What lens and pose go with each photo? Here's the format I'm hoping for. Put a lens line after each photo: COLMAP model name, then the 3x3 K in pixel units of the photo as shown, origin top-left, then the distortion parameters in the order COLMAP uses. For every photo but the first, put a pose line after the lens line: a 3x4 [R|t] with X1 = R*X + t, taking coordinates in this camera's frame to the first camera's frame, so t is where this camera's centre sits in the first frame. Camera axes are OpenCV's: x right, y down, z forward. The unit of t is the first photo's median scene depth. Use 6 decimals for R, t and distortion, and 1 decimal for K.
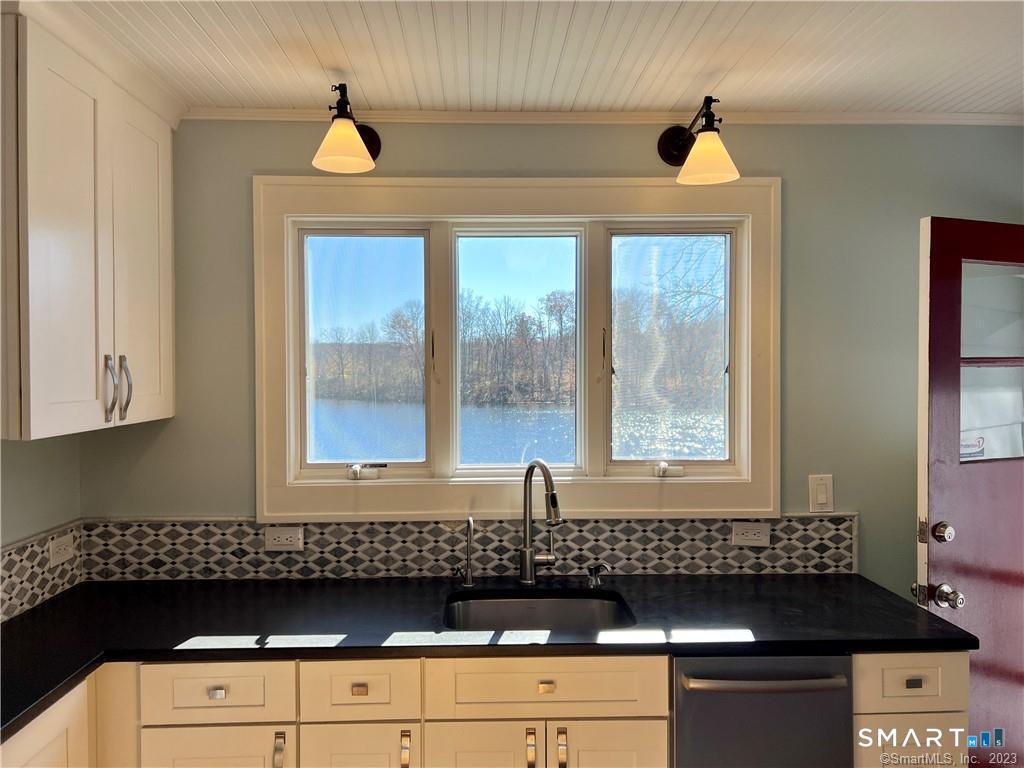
lens RADIAL K [[769.4, 0, 503.9], [0, 769.4, 386.5], [0, 0, 1]] dist [0.050169, -0.032977]
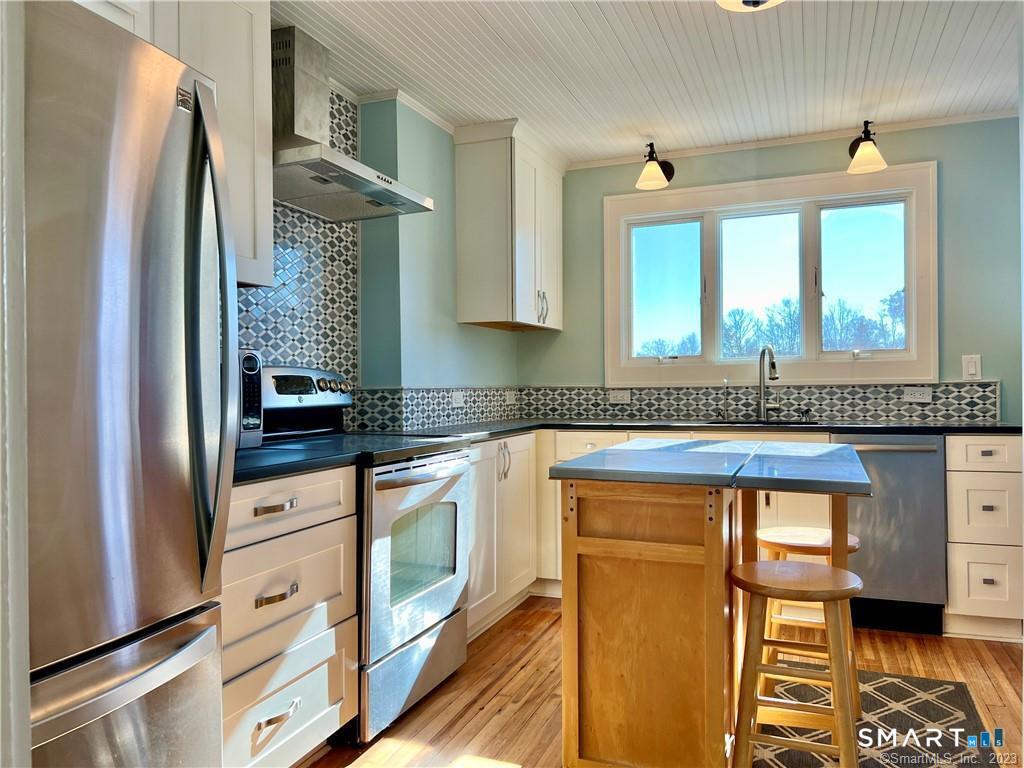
lens RADIAL K [[769.4, 0, 509.1], [0, 769.4, 385.3], [0, 0, 1]] dist [0.050169, -0.032977]
pose [[0.919089, -0.005808, -0.394007, 0.182214], [-0.001248, 0.999843, -0.017651, 0.200876], [0.394048, 0.016714, 0.918938, -0.736846]]
